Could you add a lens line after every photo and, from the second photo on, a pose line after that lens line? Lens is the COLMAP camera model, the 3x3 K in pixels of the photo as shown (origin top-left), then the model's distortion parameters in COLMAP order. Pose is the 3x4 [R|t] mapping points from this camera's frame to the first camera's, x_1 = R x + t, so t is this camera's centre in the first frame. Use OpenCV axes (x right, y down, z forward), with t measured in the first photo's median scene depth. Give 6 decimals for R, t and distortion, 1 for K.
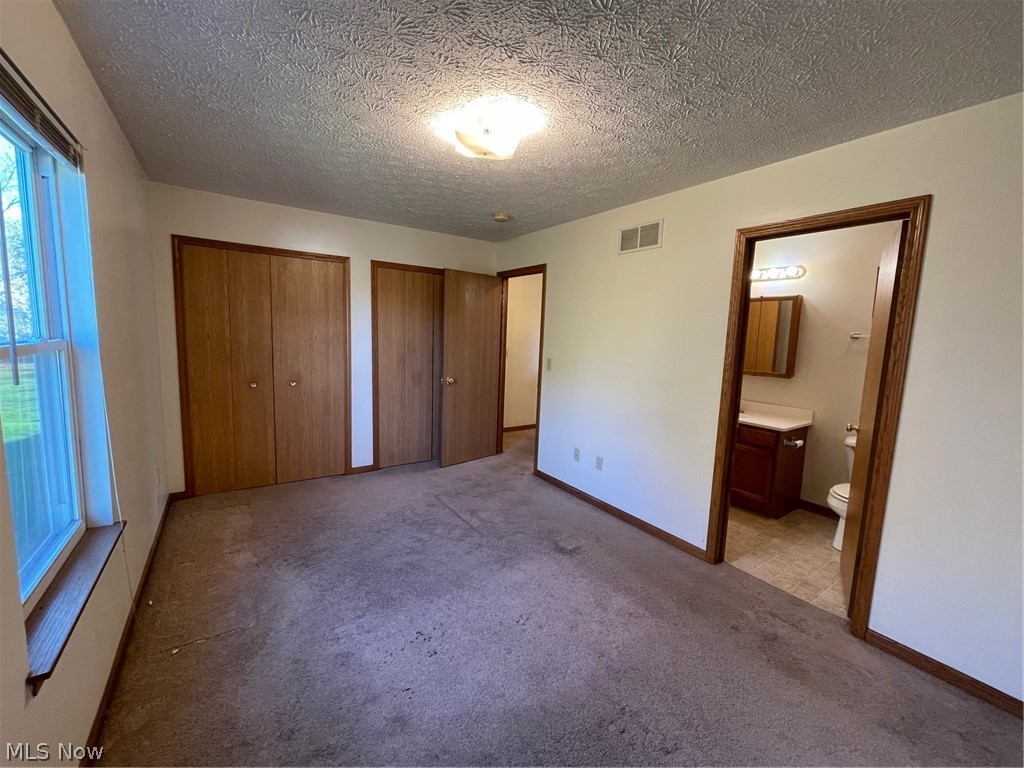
lens RADIAL K [[411.3, 0, 510.4], [0, 411.3, 380.5], [0, 0, 1]] dist [-0.000362, 0.000735]
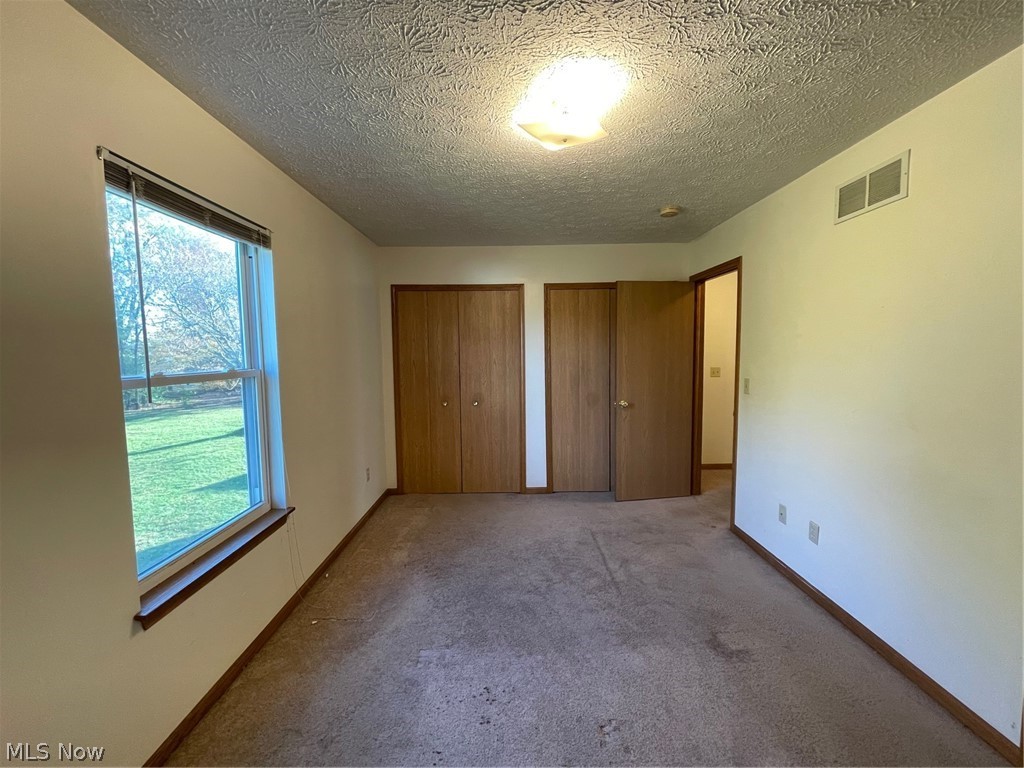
lens RADIAL K [[411.3, 0, 511.8], [0, 411.3, 381.4], [0, 0, 1]] dist [-0.000362, 0.000735]
pose [[0.829066, -0.004395, -0.559134, 0.184064], [-0.022484, 0.998898, -0.041190, -0.009582], [0.558699, 0.046721, 0.828054, 0.148346]]
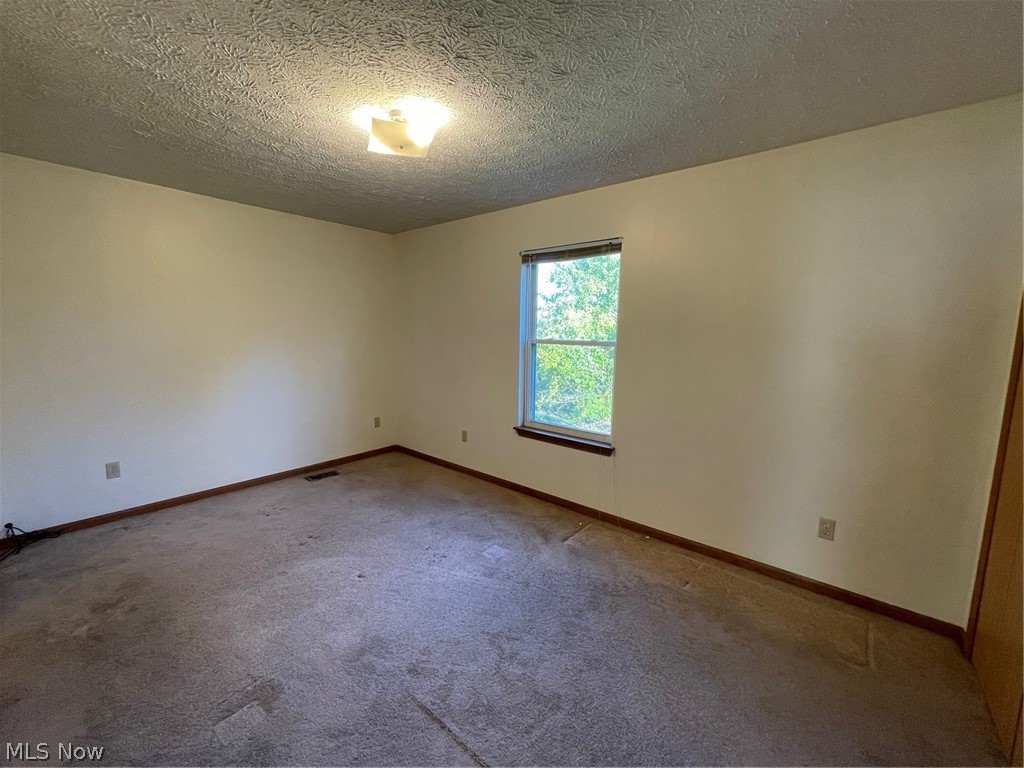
lens RADIAL K [[411.3, 0, 520.4], [0, 411.3, 386.0], [0, 0, 1]] dist [-0.000362, 0.000735]
pose [[-0.954989, -0.006546, -0.296570, -0.031409], [-0.079118, 0.969162, 0.233376, -0.142757], [0.285897, 0.246336, -0.926057, 1.233764]]
